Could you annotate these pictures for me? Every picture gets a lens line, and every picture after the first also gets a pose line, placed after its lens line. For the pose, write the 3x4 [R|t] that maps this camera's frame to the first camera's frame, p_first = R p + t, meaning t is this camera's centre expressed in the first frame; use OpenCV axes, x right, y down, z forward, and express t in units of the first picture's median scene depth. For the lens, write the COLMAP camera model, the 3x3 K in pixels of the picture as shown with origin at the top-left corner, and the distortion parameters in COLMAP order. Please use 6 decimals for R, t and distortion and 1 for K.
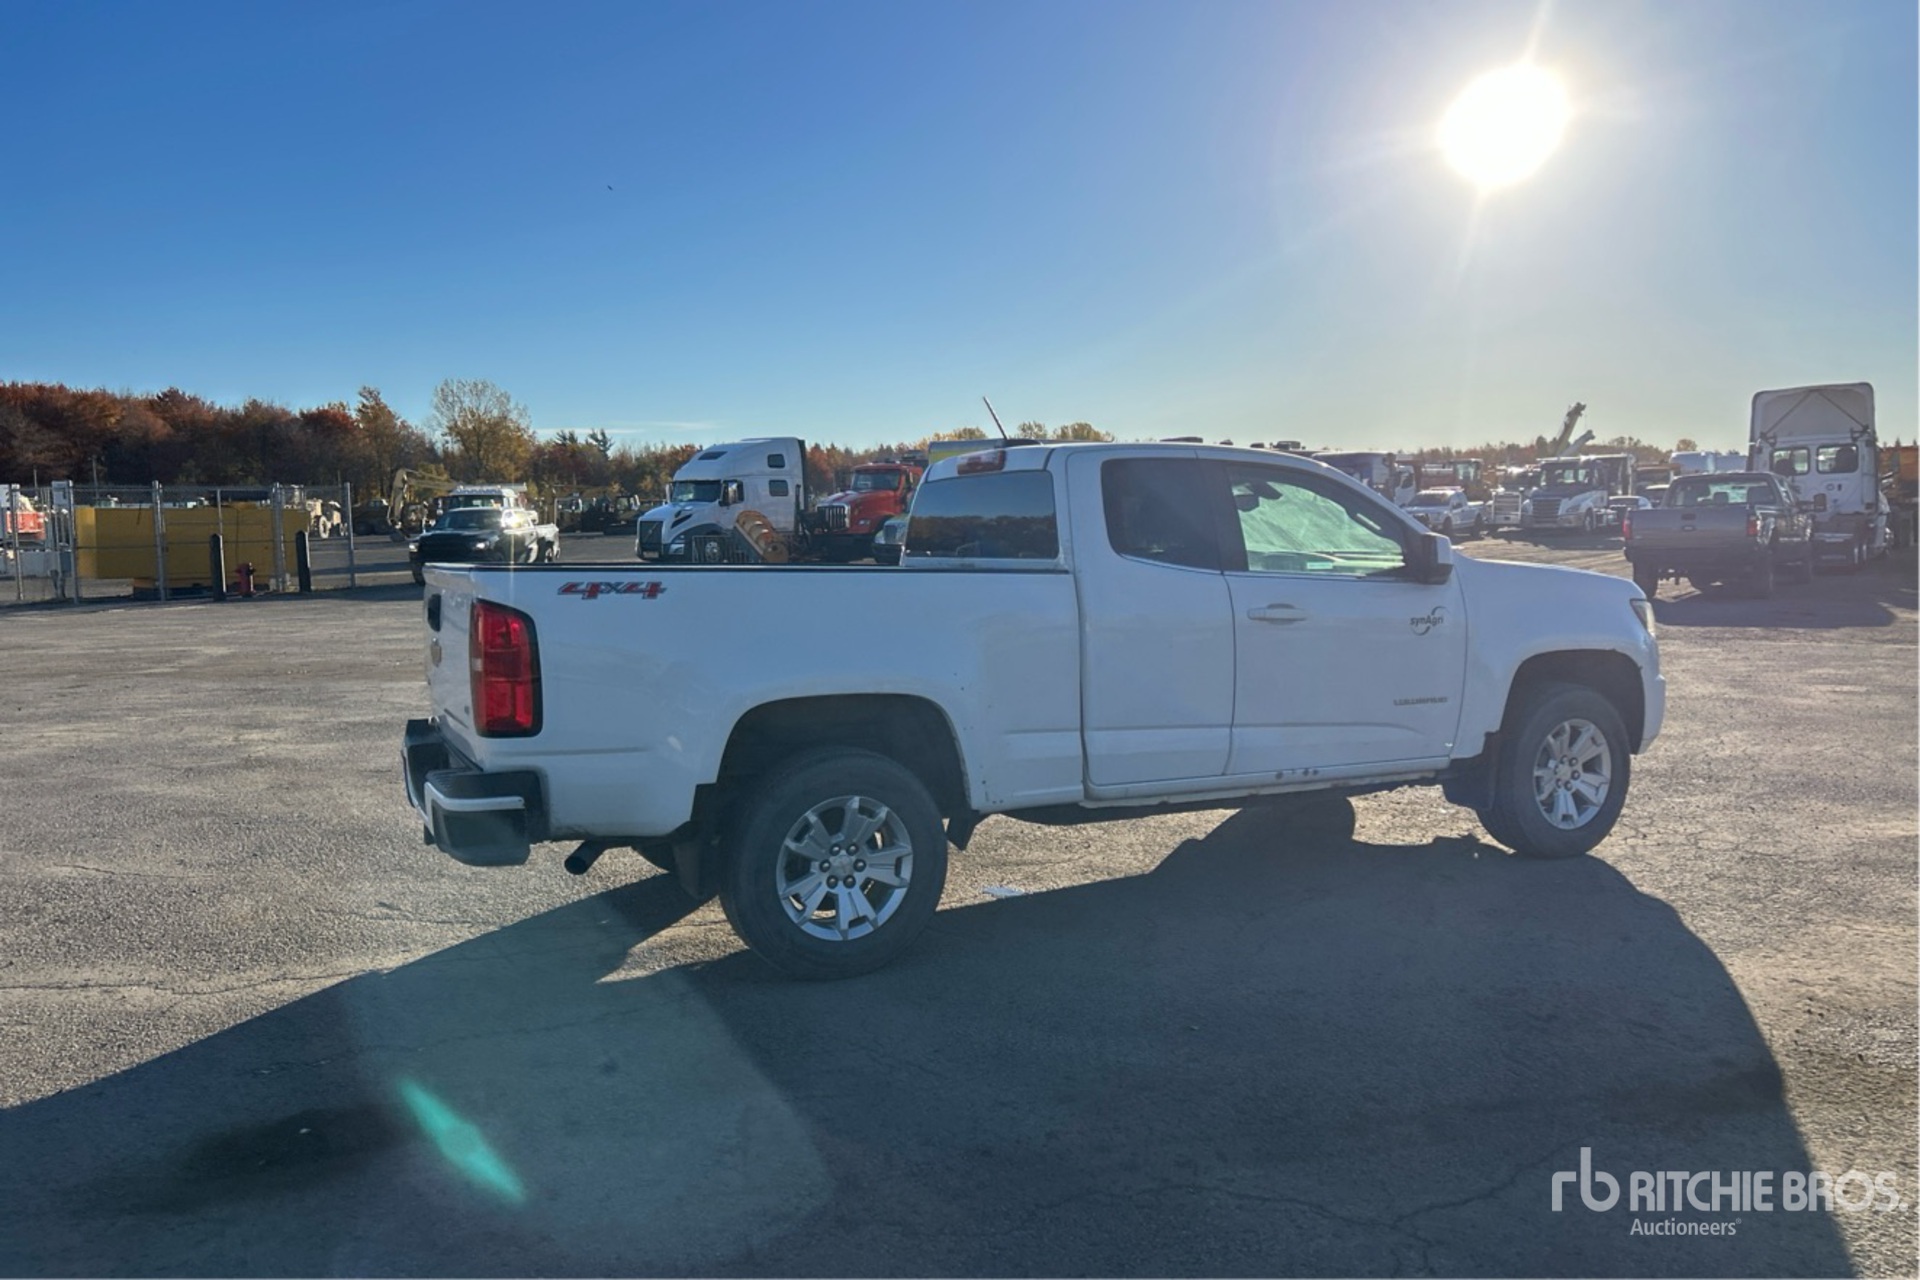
lens RADIAL K [[1433.3, 0, 989.0], [0, 1433.3, 613.8], [0, 0, 1]] dist [0.086548, -0.102811]
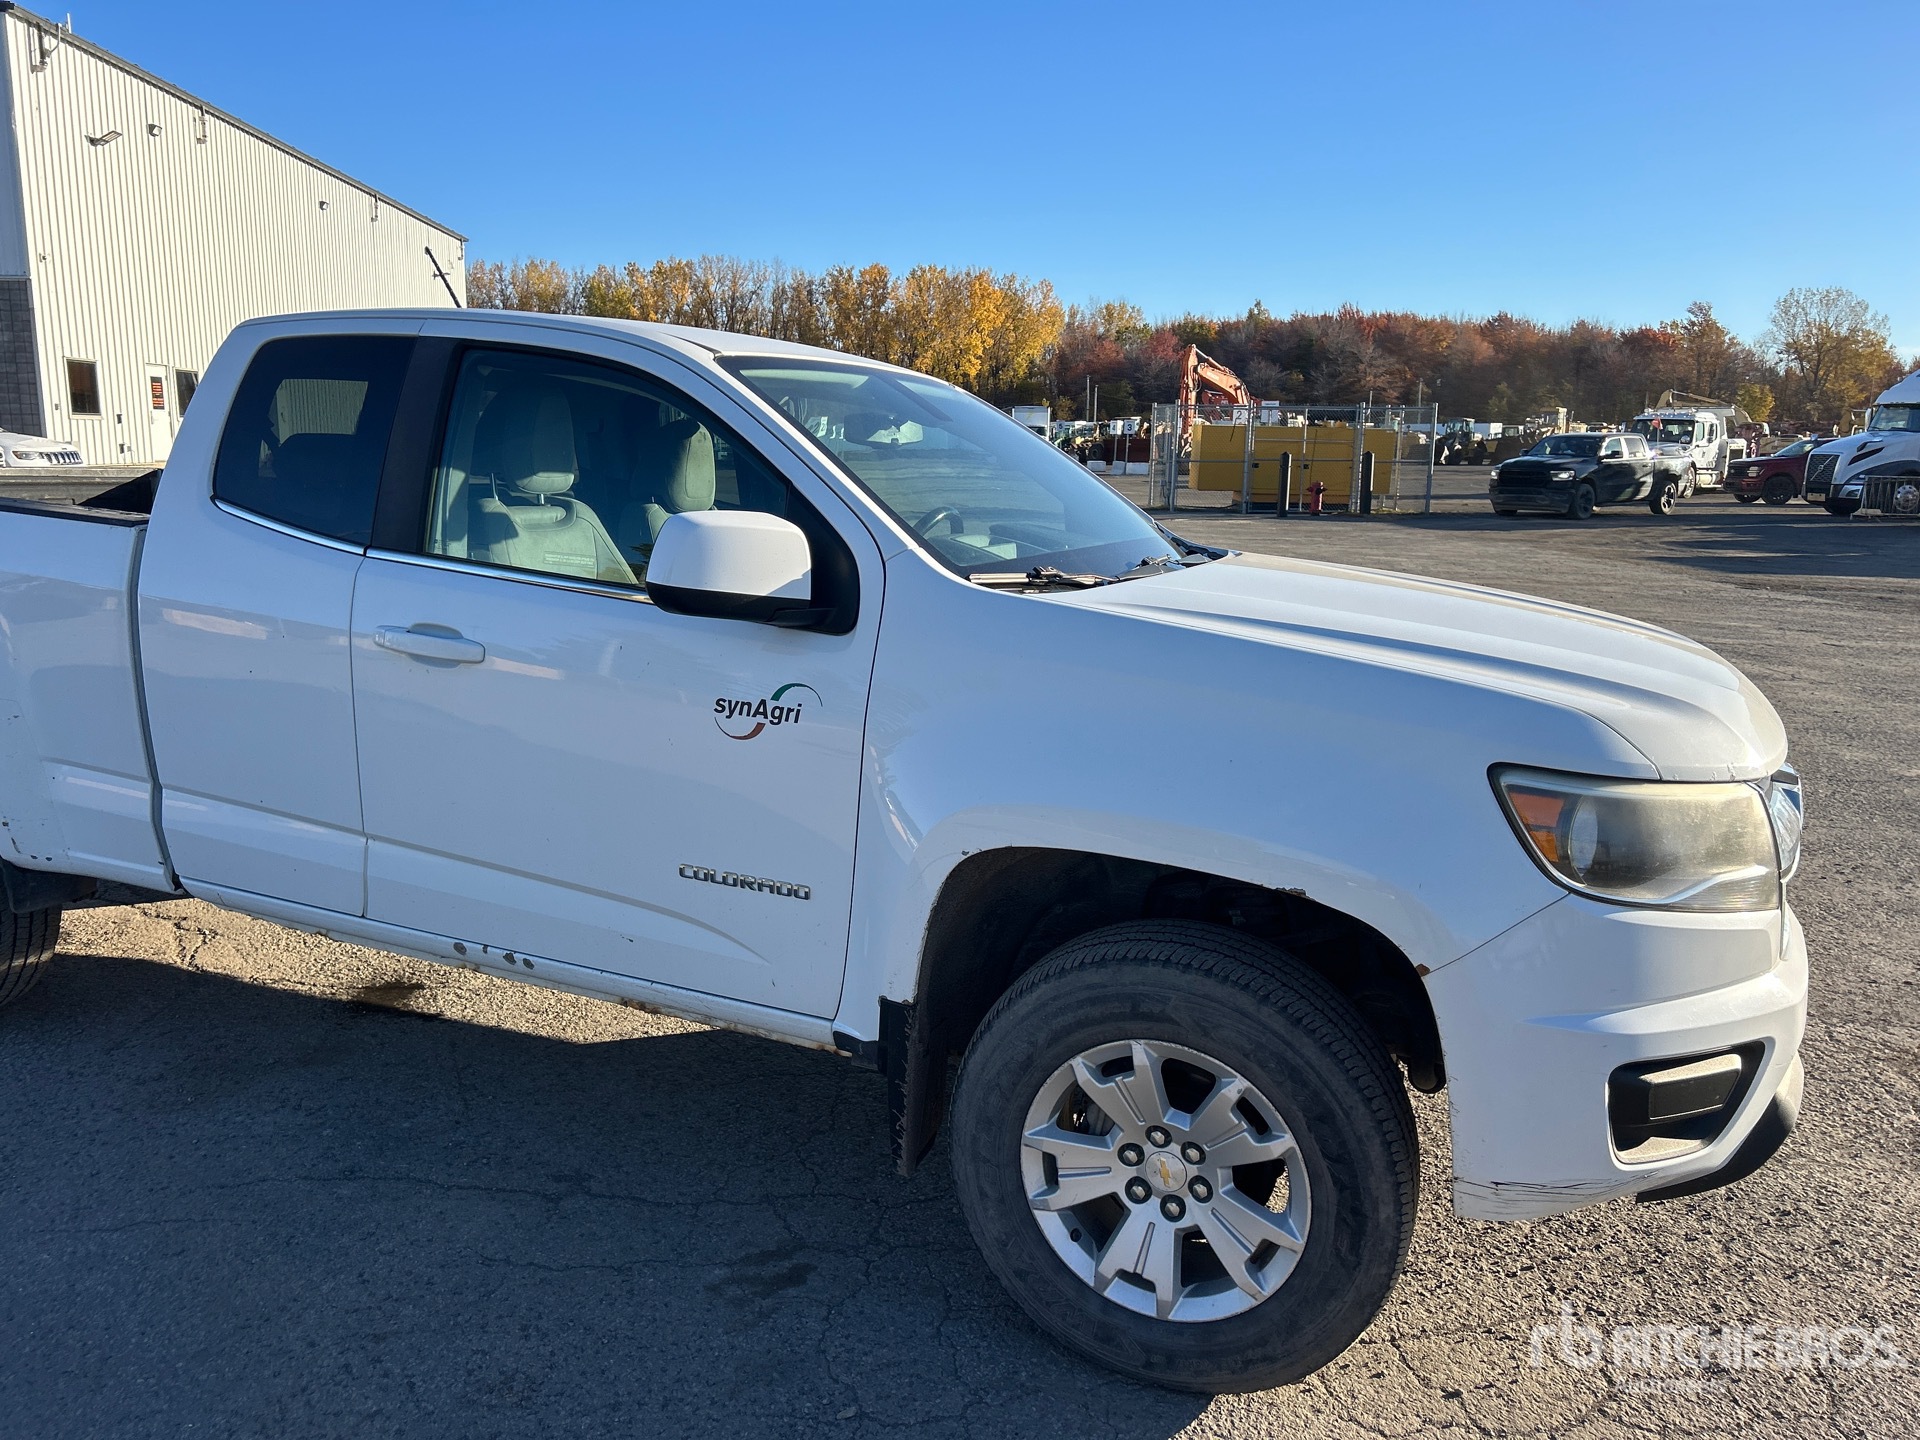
lens RADIAL K [[1433.3, 0, 948.1], [0, 1433.3, 710.6], [0, 0, 1]] dist [0.076971, -0.089007]
pose [[0.632516, 0.173603, -0.754841, 0.093098], [-0.084427, 0.984204, 0.155608, -0.009459], [0.769932, -0.034696, 0.637182, 0.106721]]
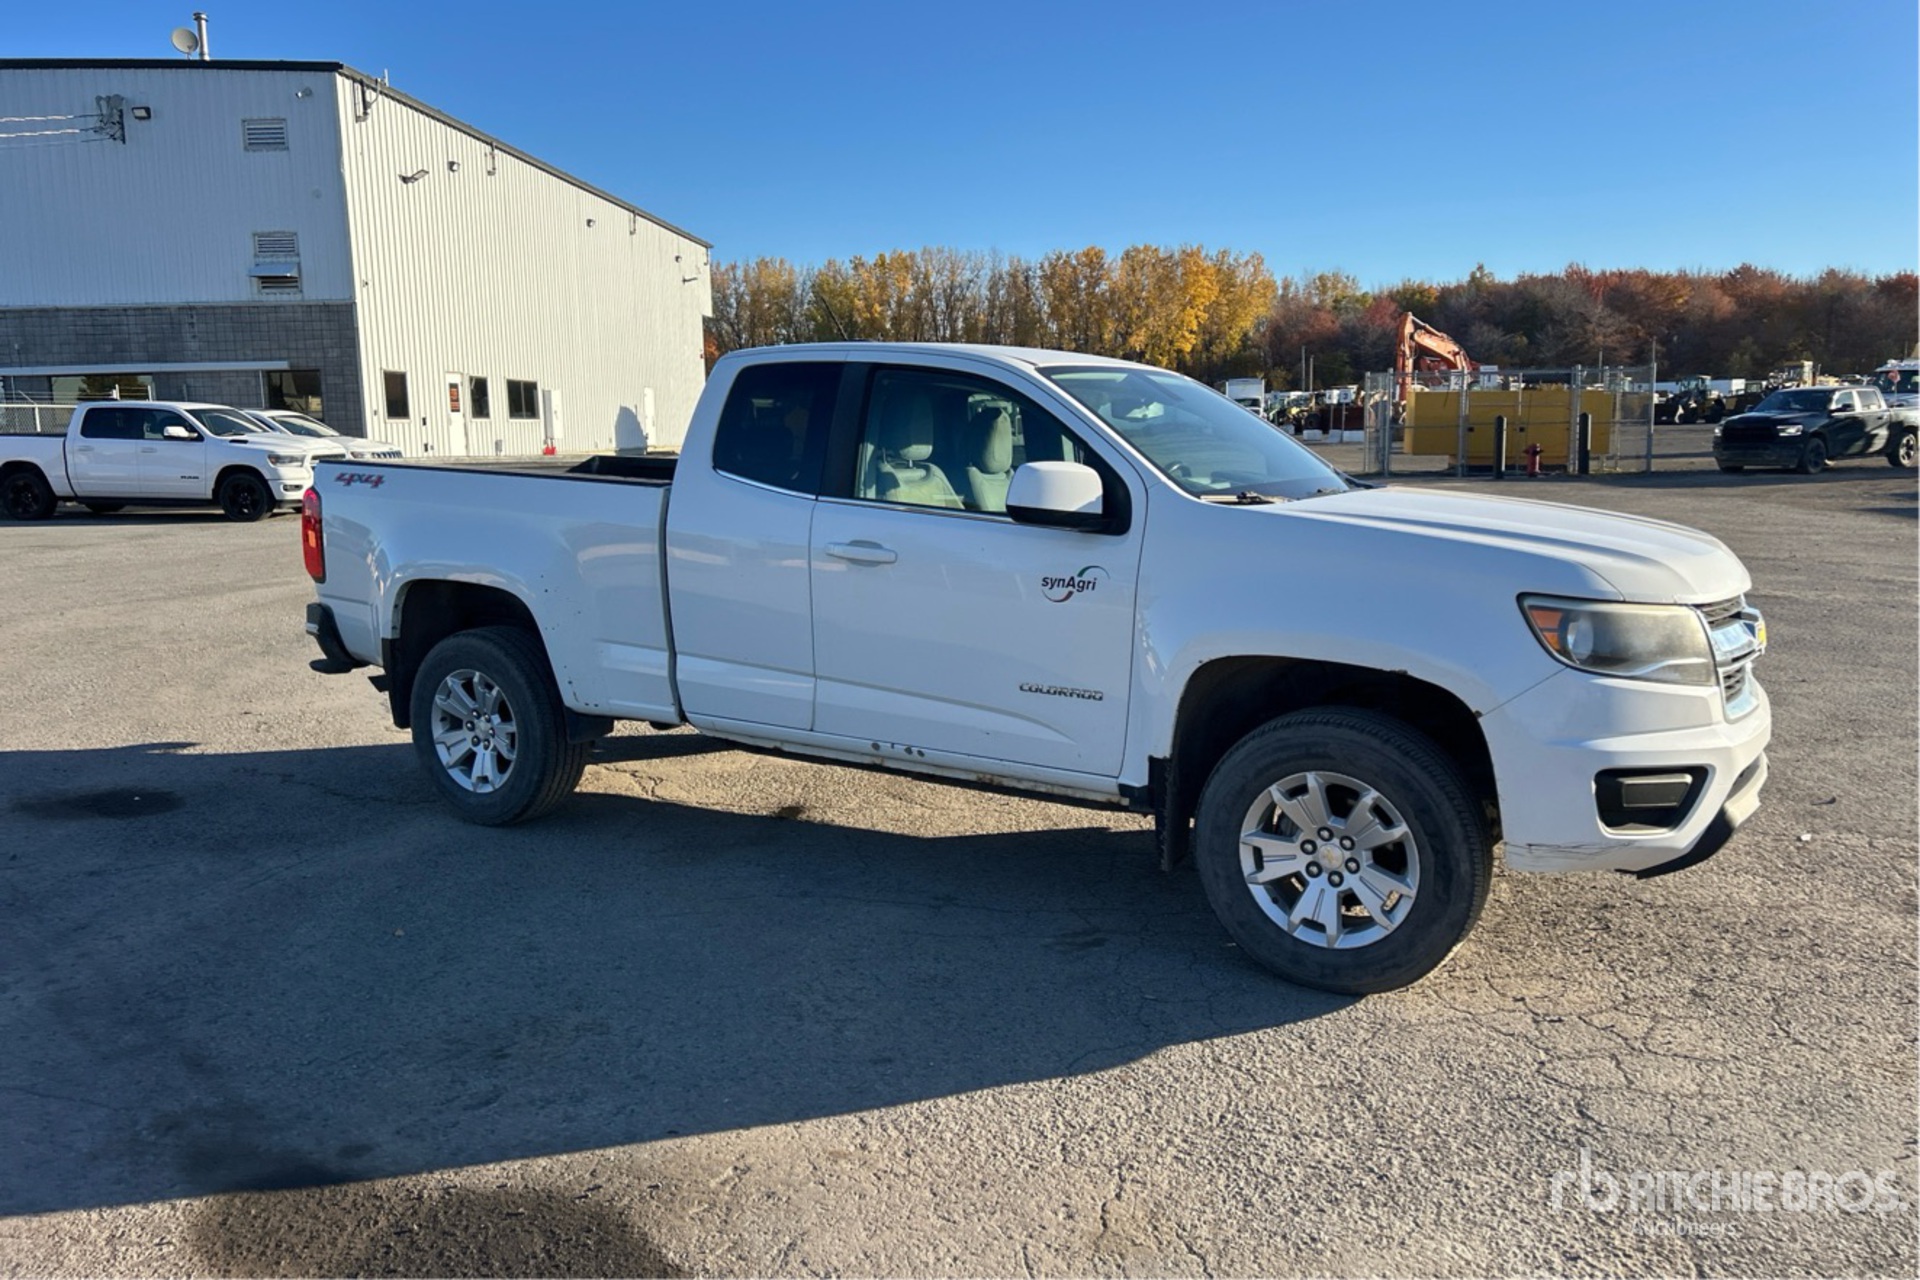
lens RADIAL K [[1433.3, 0, 989.0], [0, 1433.3, 613.8], [0, 0, 1]] dist [0.086548, -0.102811]
pose [[0.537467, 0.126135, -0.833798, 0.121744], [-0.055852, 0.991904, 0.114050, -0.008178], [0.841433, -0.014728, 0.540160, 0.081136]]
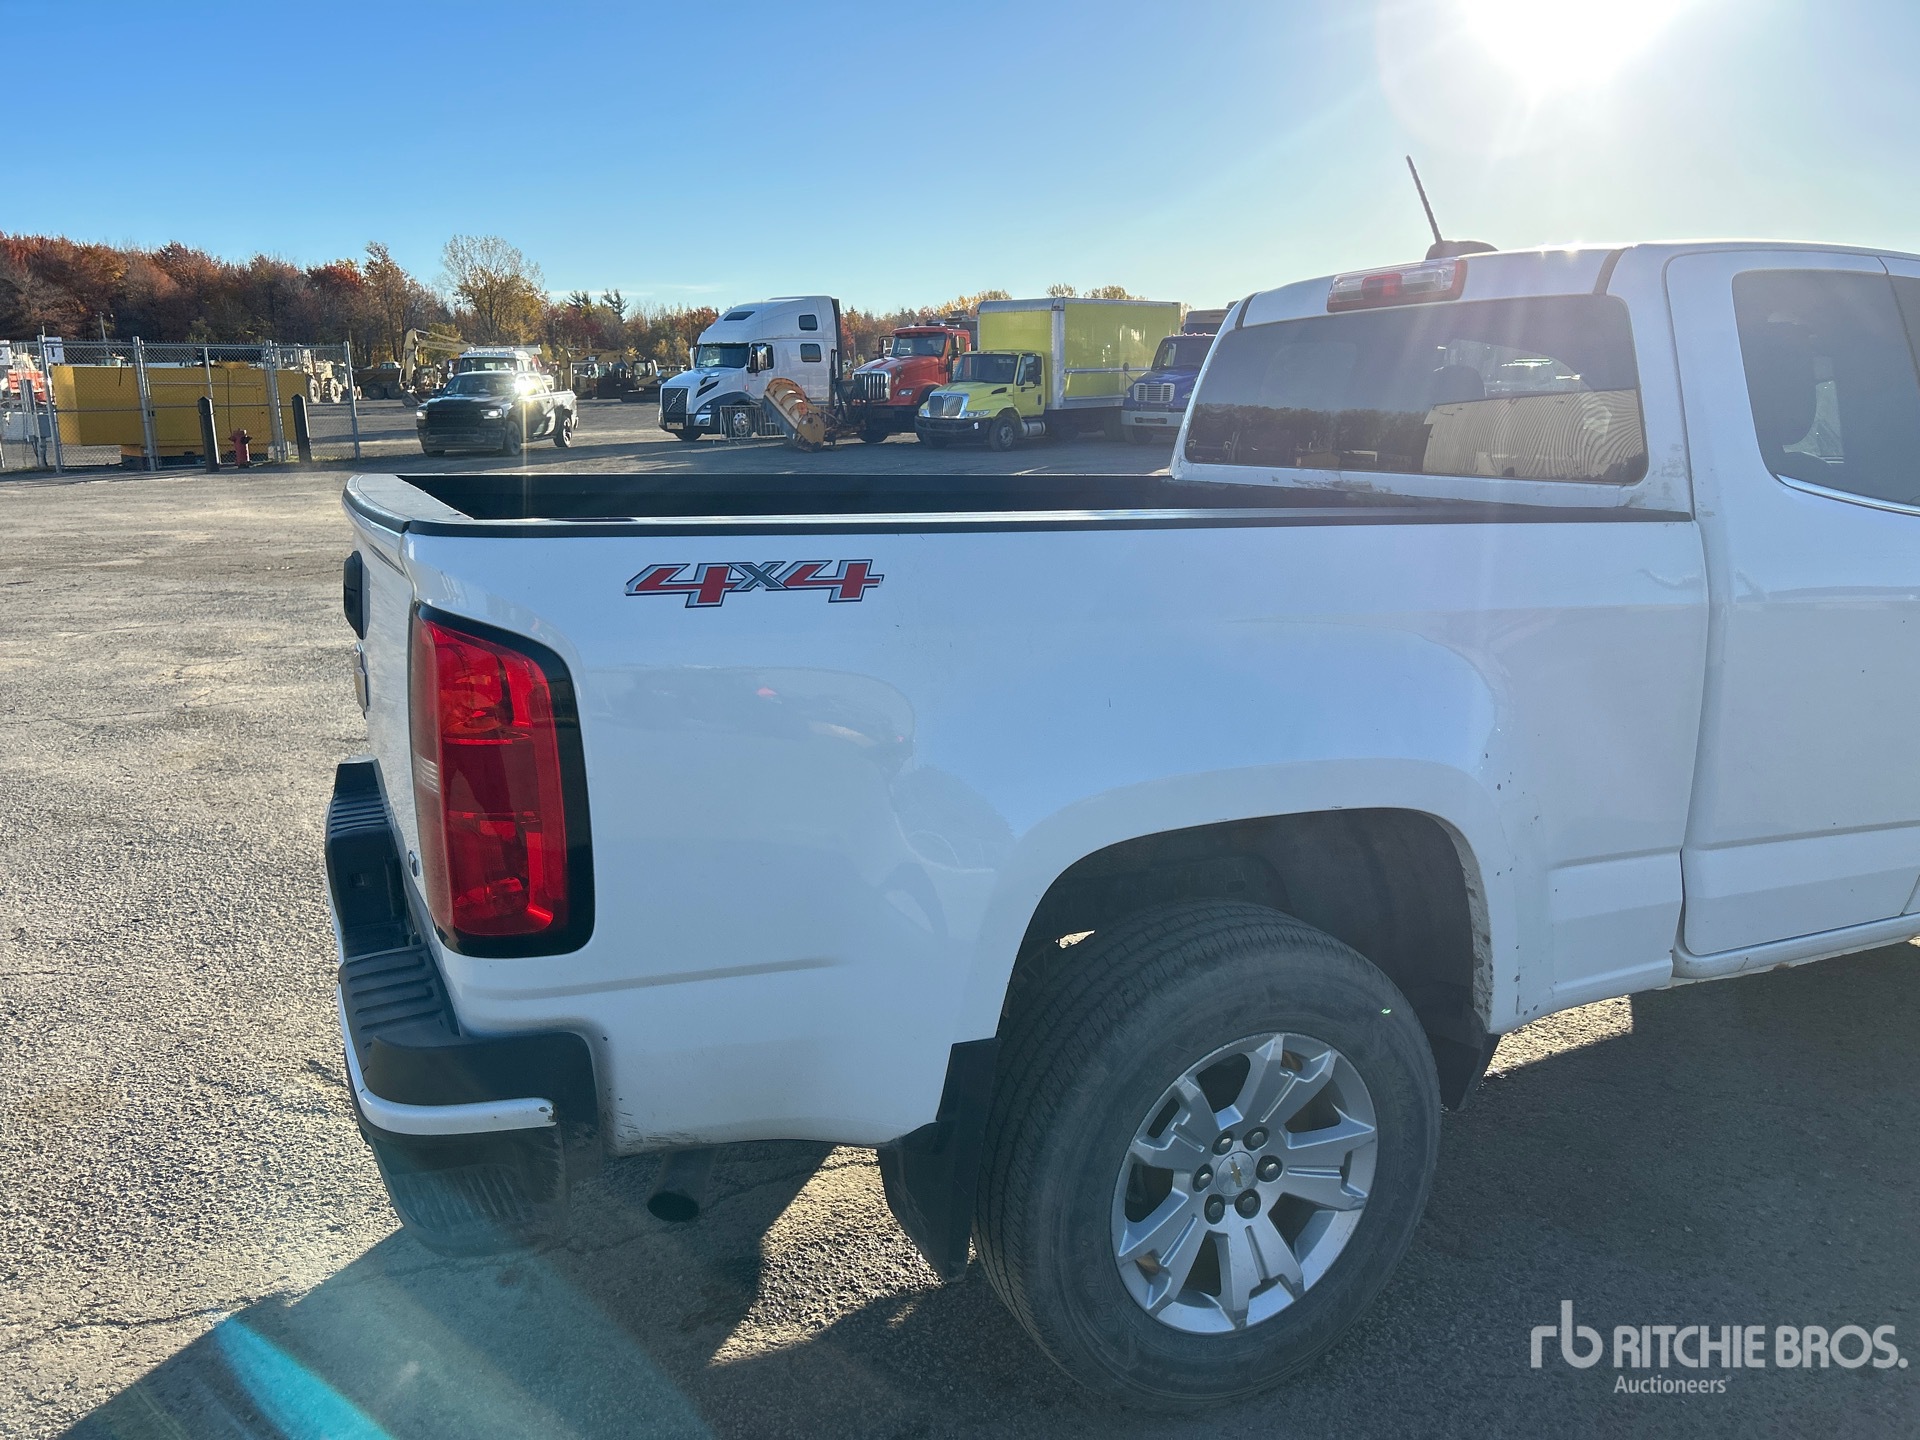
lens RADIAL K [[1441.9, 0, 959.0], [0, 1441.9, 669.5], [0, 0, 1]] dist [0.083894, -0.087554]
pose [[0.999360, 0.014809, -0.032570, -0.019718], [-0.010603, 0.992010, 0.125716, -0.004629], [0.034171, -0.125290, 0.991531, 0.061749]]
